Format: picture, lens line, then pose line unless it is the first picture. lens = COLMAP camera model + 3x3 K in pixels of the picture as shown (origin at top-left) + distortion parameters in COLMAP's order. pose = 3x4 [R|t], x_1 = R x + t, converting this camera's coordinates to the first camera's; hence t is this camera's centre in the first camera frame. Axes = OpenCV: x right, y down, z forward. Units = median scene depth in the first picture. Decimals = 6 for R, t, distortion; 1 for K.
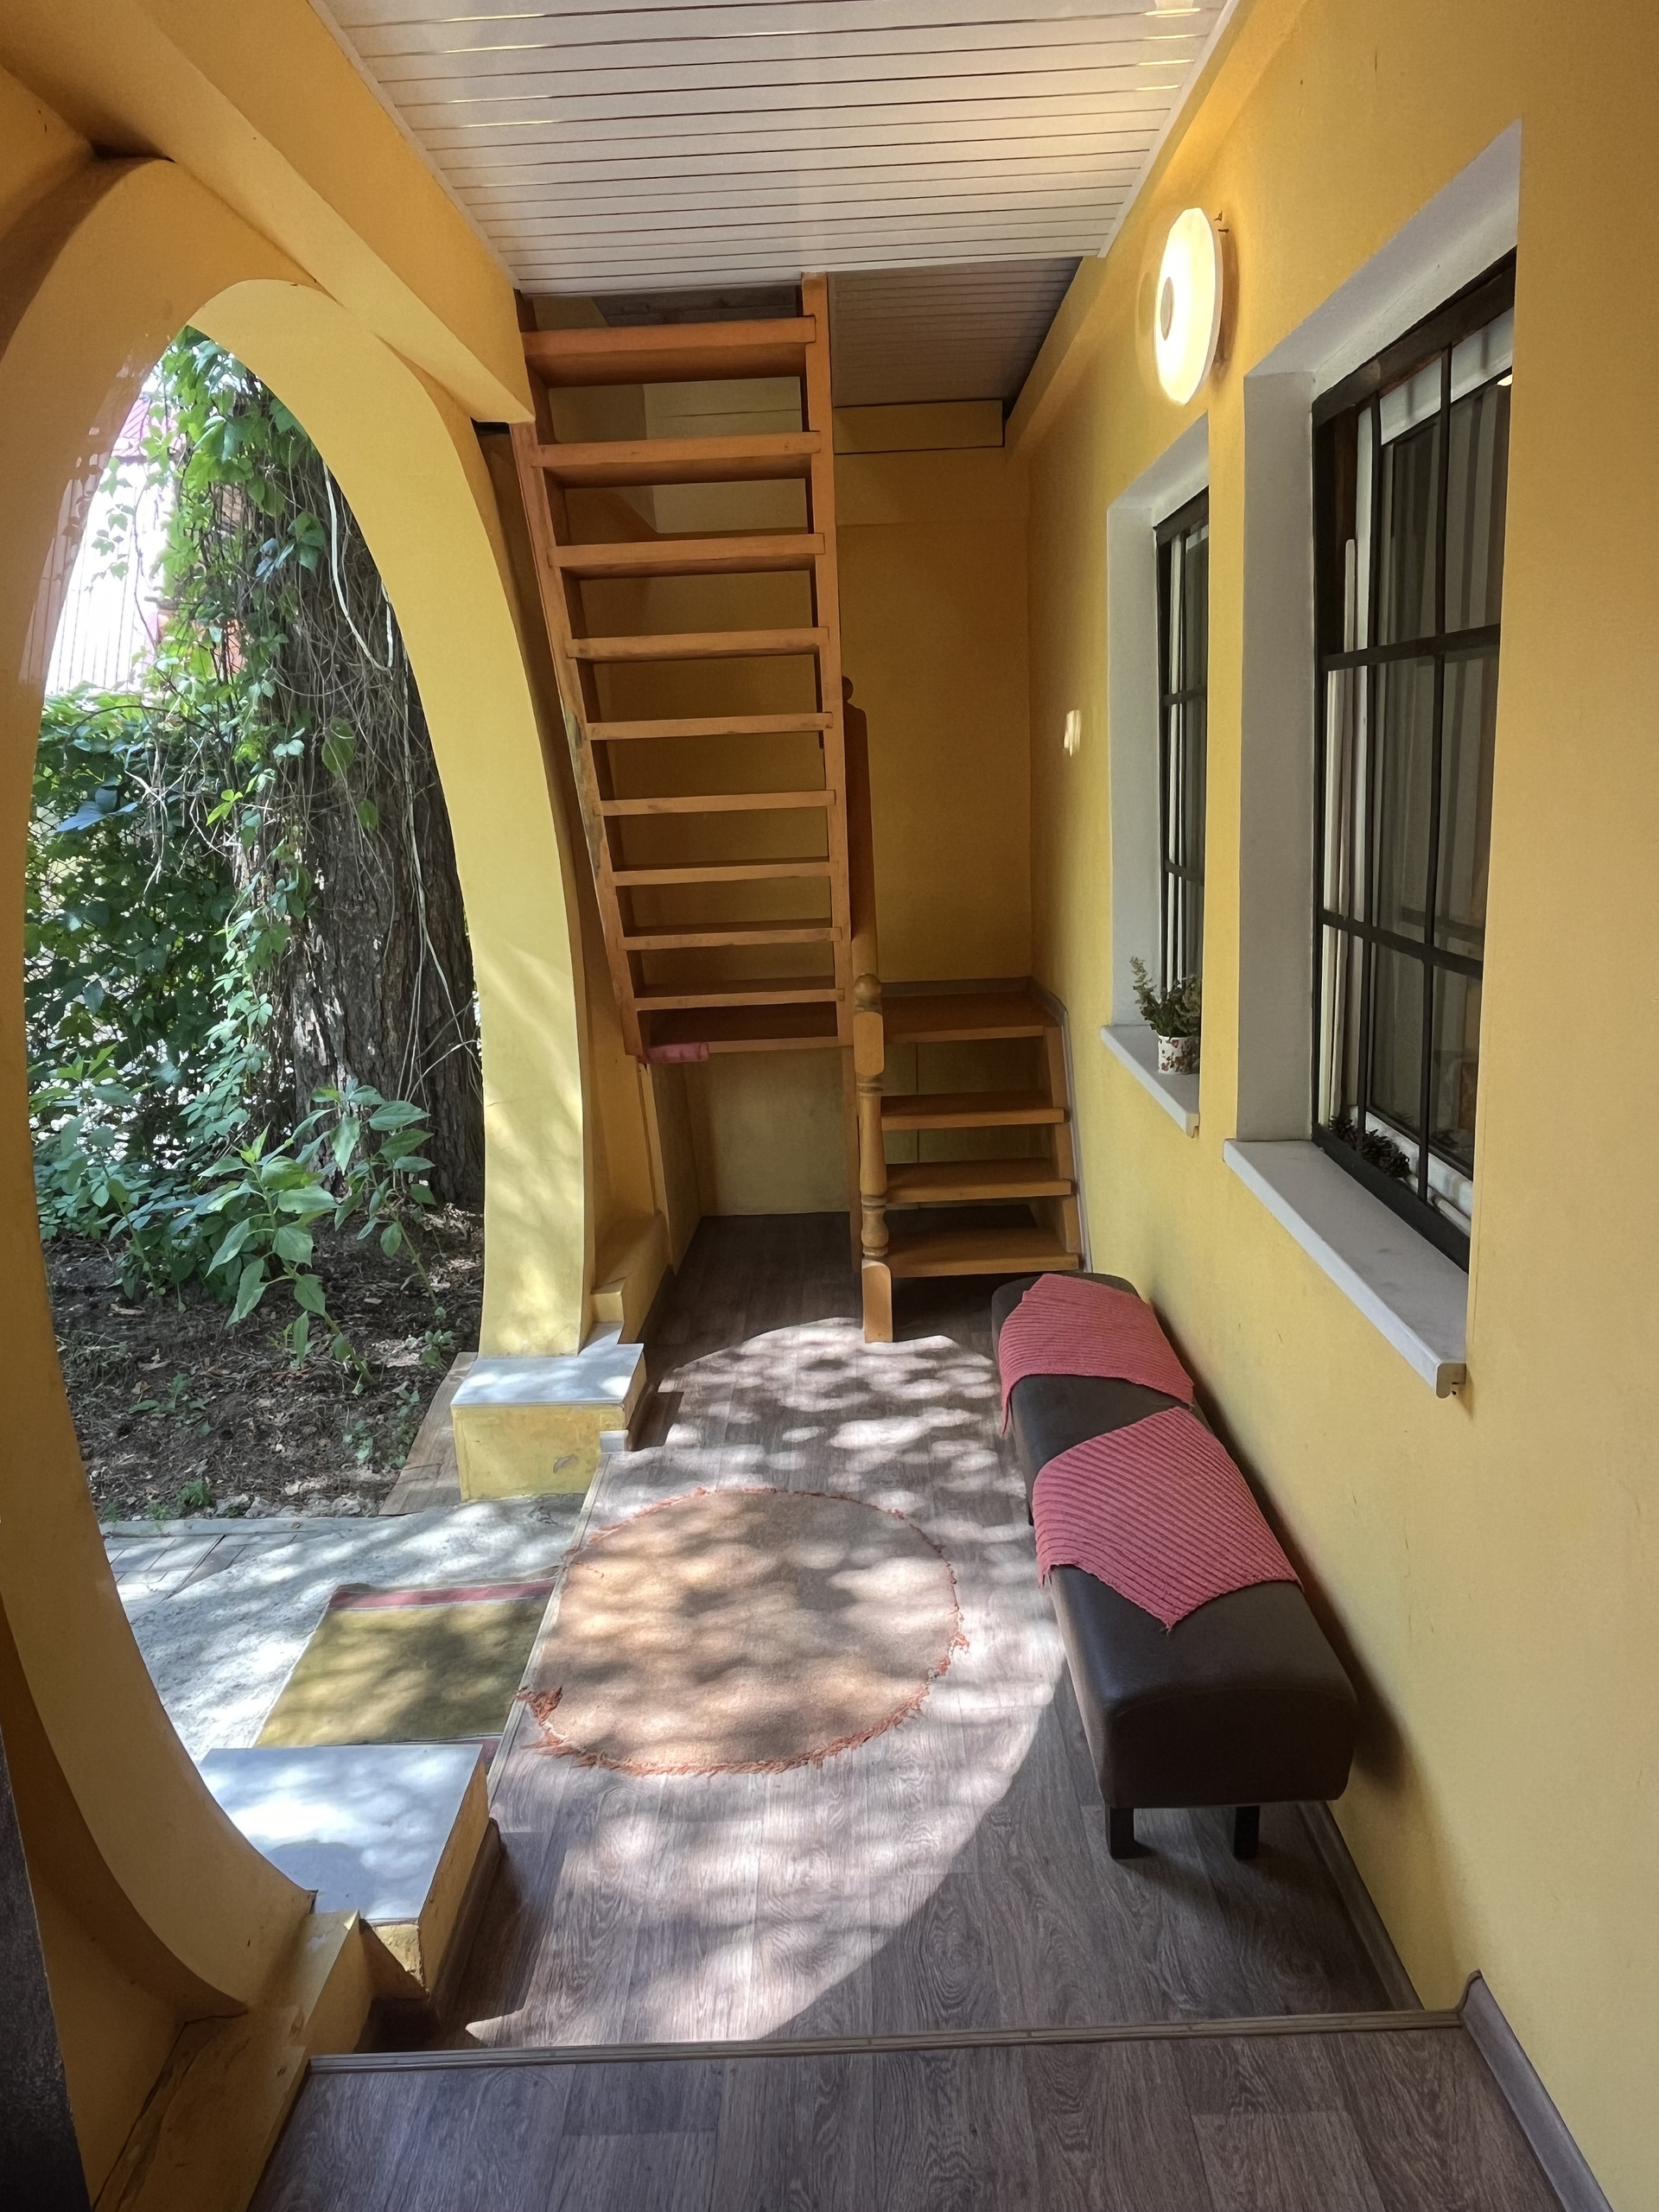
lens RADIAL K [[1453.4, 0, 829.5], [0, 1453.4, 1106.0], [0, 0, 1]] dist [0.000093, -0.001765]
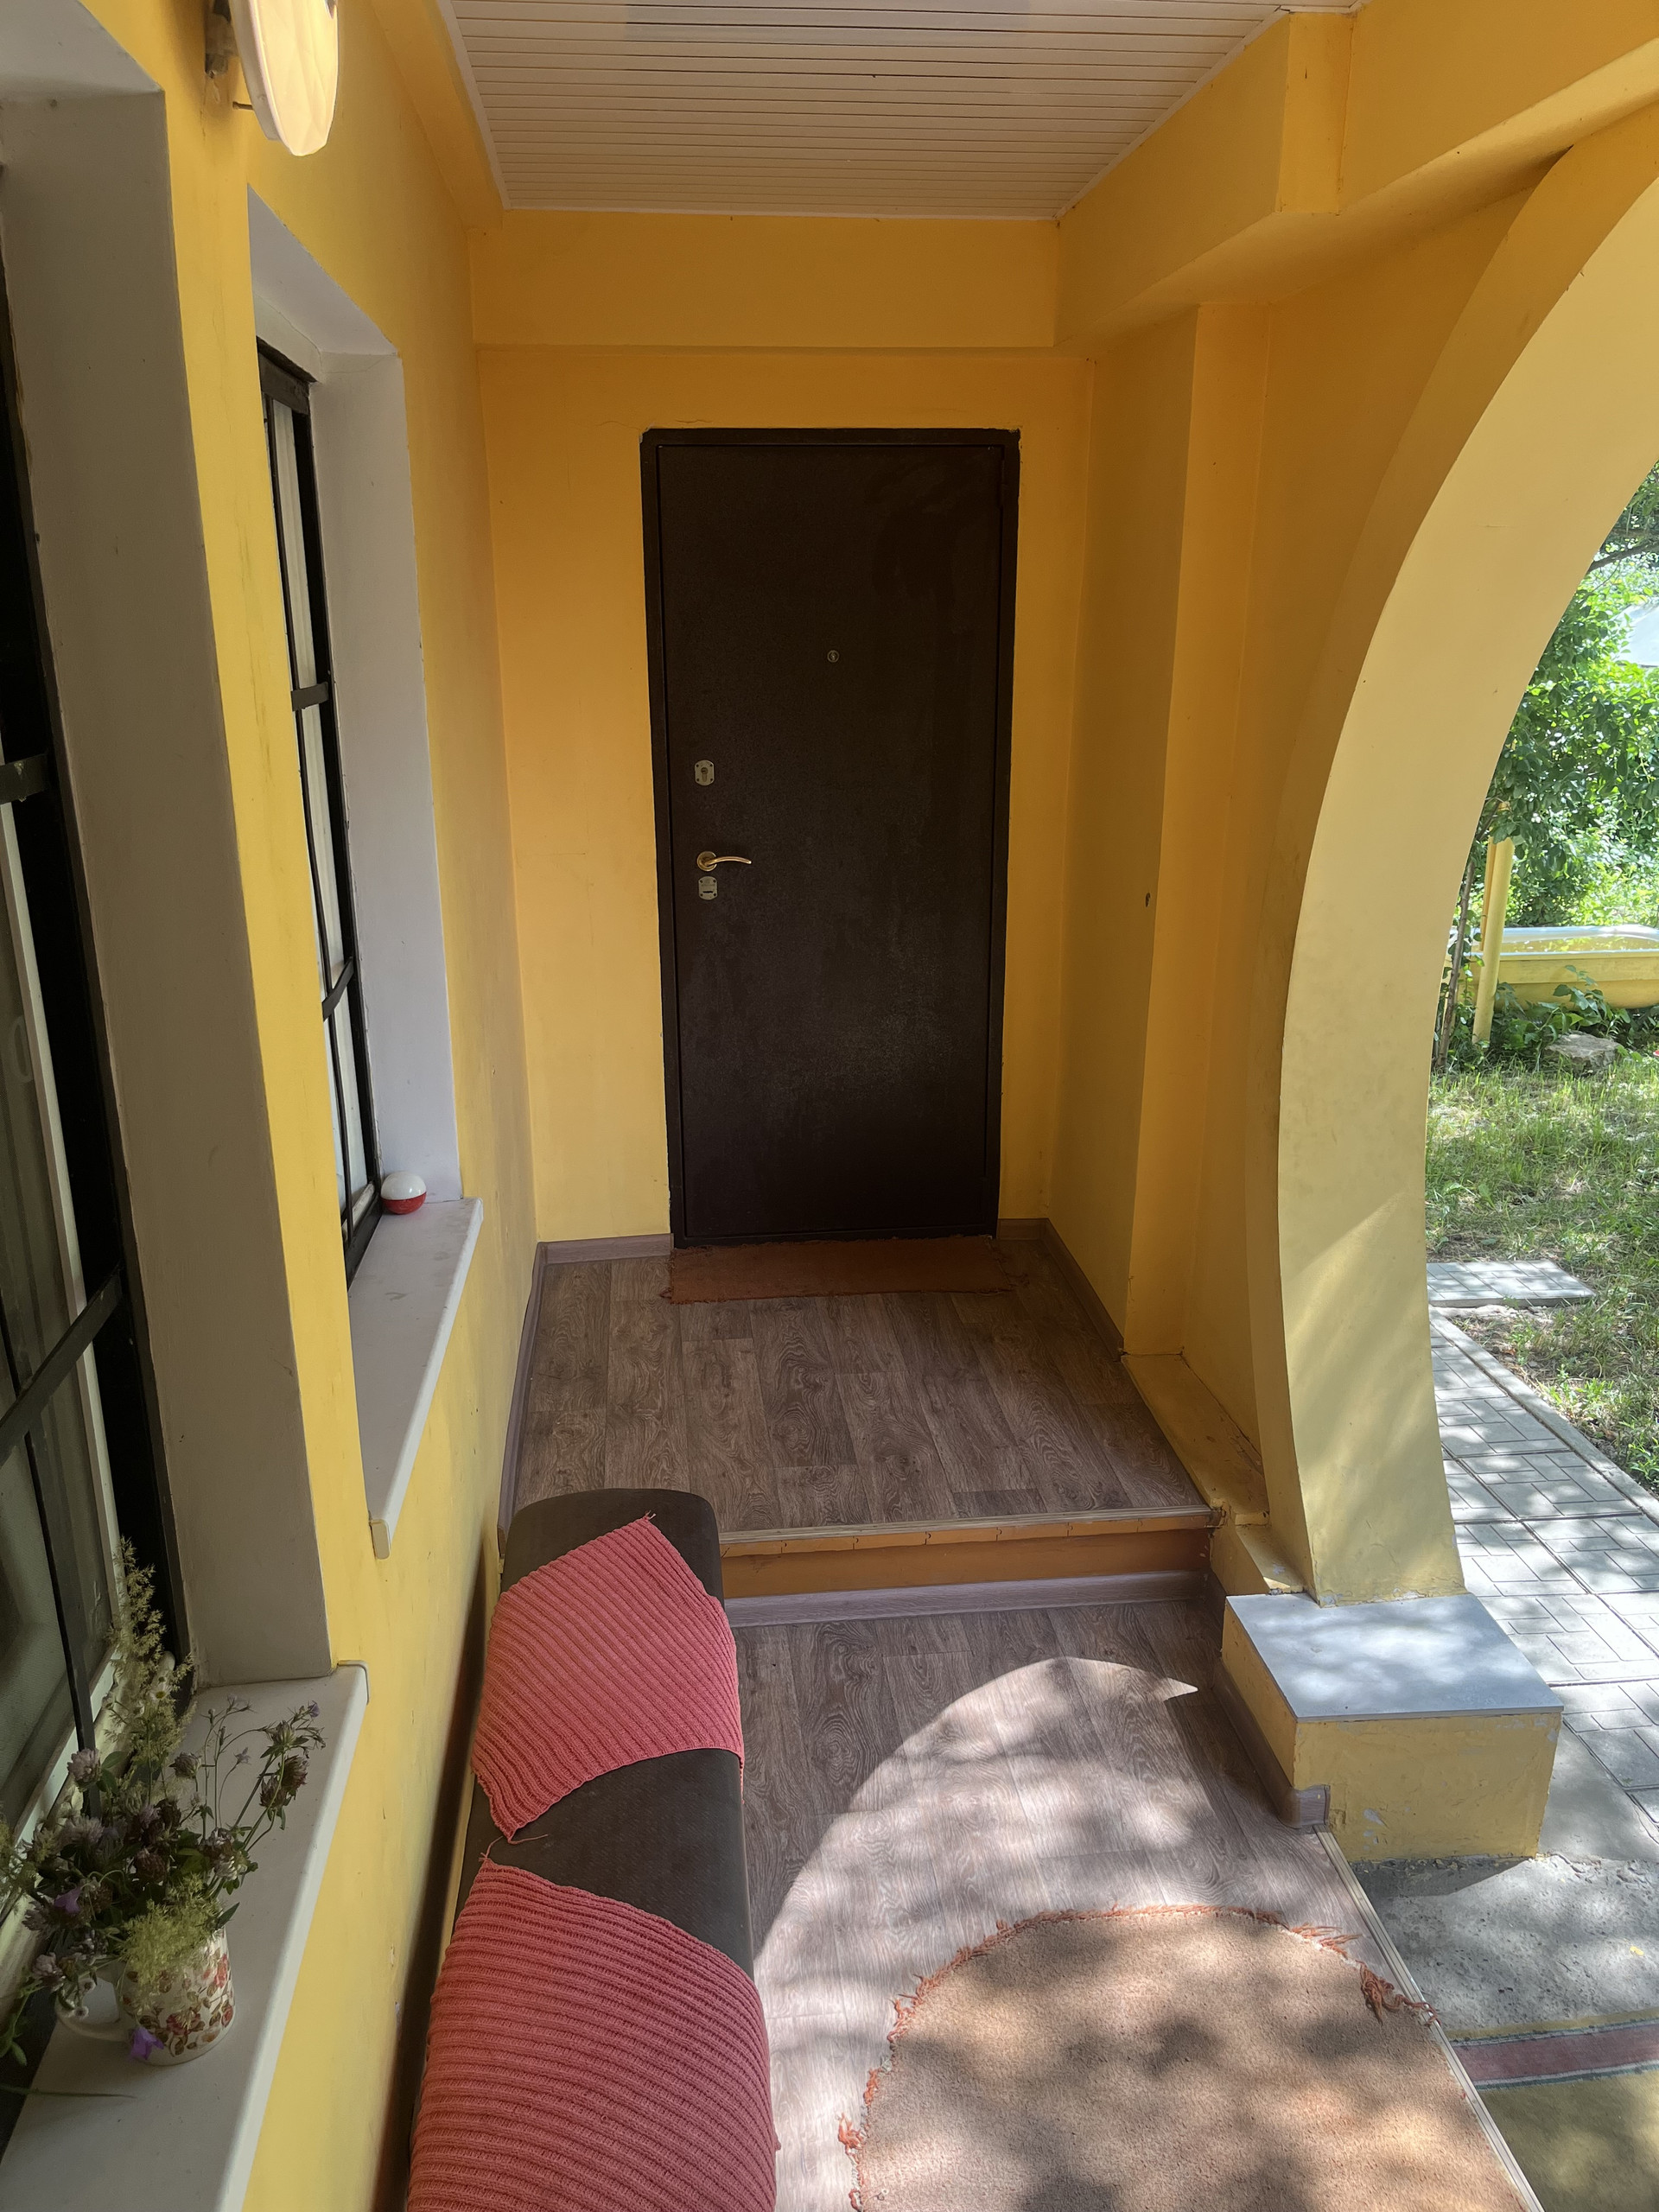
lens RADIAL K [[1667.2, 0, 831.0], [0, 1667.2, 1109.3], [0, 0, 1]] dist [0.079152, -0.090973]
pose [[-0.991301, 0.090685, -0.095384, 0.118001], [0.031446, 0.866939, 0.497421, -0.394062], [0.127800, 0.490095, -0.862249, 1.314718]]
